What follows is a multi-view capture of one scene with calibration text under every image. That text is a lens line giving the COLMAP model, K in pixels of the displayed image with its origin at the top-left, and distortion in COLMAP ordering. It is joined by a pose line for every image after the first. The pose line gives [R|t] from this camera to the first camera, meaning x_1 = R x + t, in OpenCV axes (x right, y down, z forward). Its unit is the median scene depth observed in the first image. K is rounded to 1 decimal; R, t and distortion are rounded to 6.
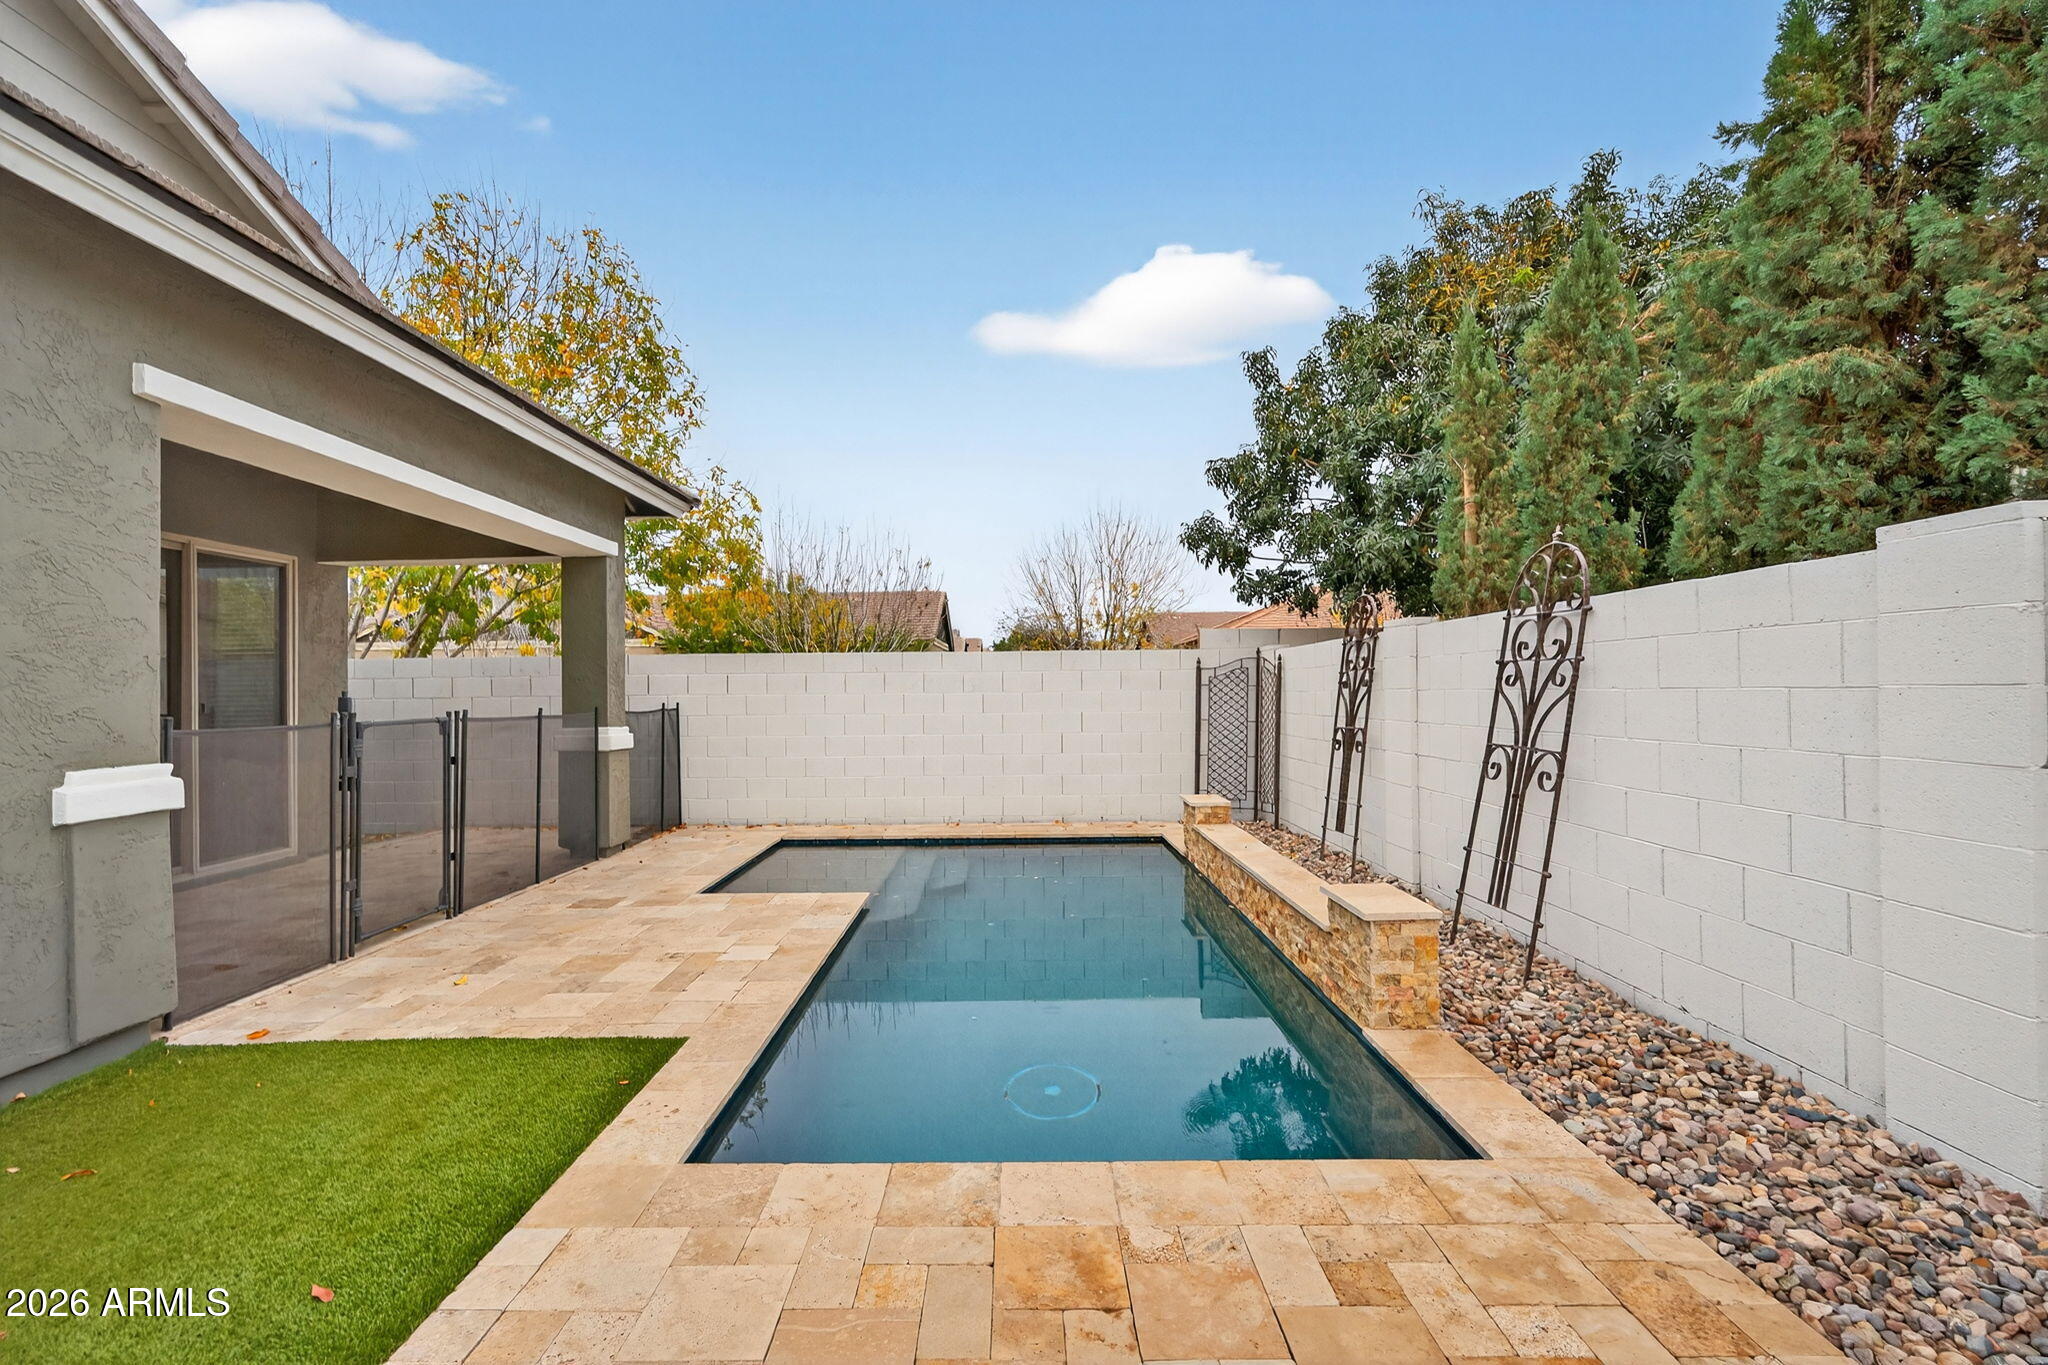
lens RADIAL K [[922.5, 0, 1018.1], [0, 922.5, 677.9], [0, 0, 1]] dist [-0.011462, 0.001440]
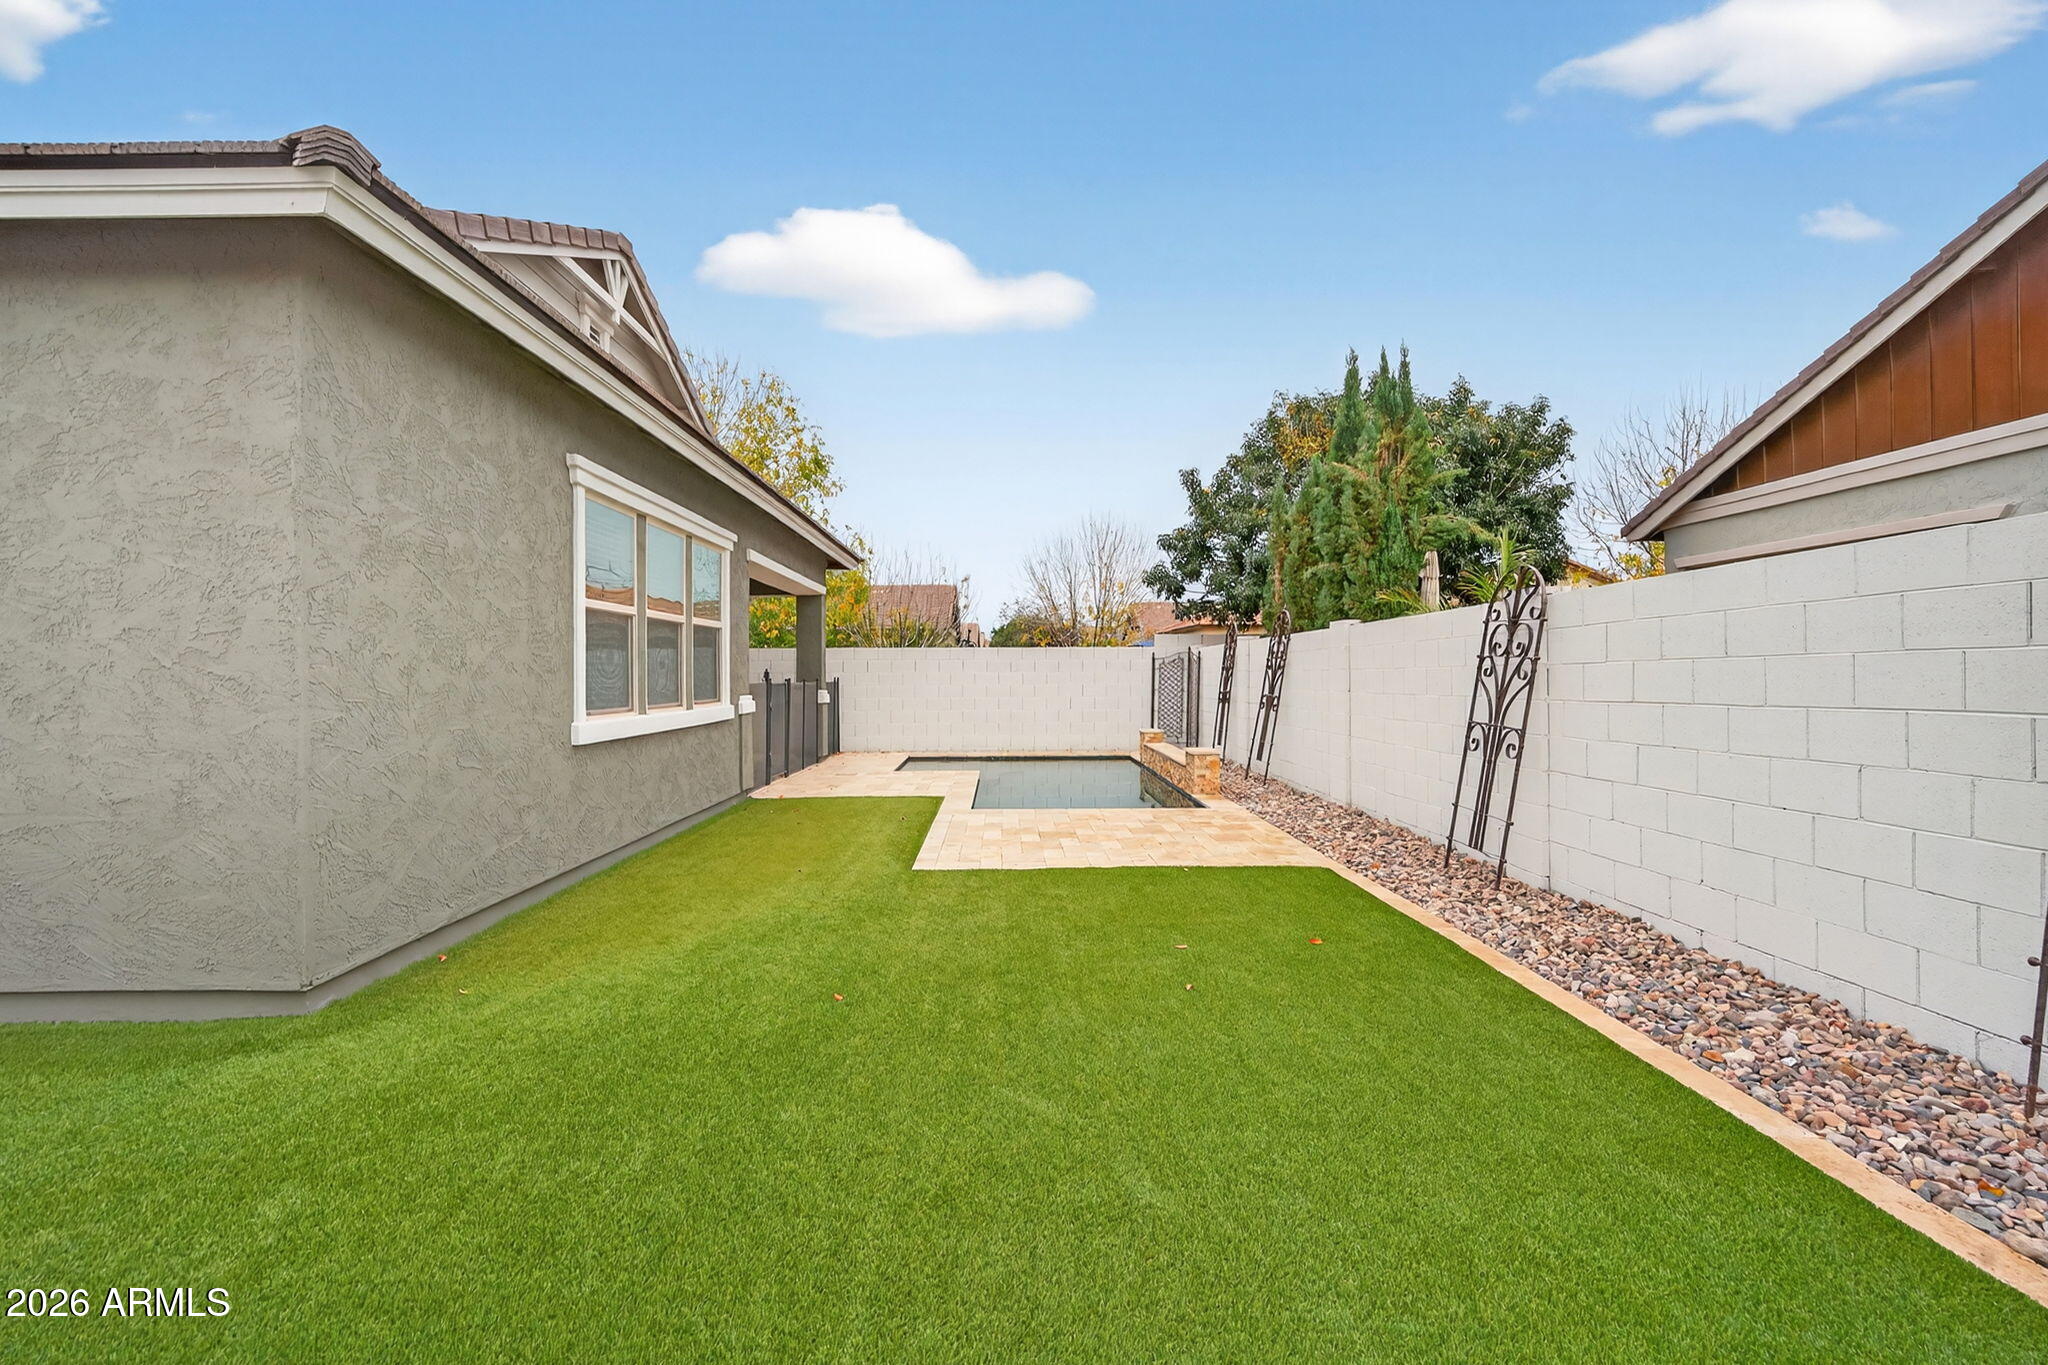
lens RADIAL K [[922.5, 0, 1018.1], [0, 922.5, 677.9], [0, 0, 1]] dist [-0.011462, 0.001440]
pose [[0.999923, 0.005144, 0.011249, -0.066124], [-0.005351, 0.999815, 0.018481, -0.004344], [-0.011152, -0.018540, 0.999766, -0.663854]]
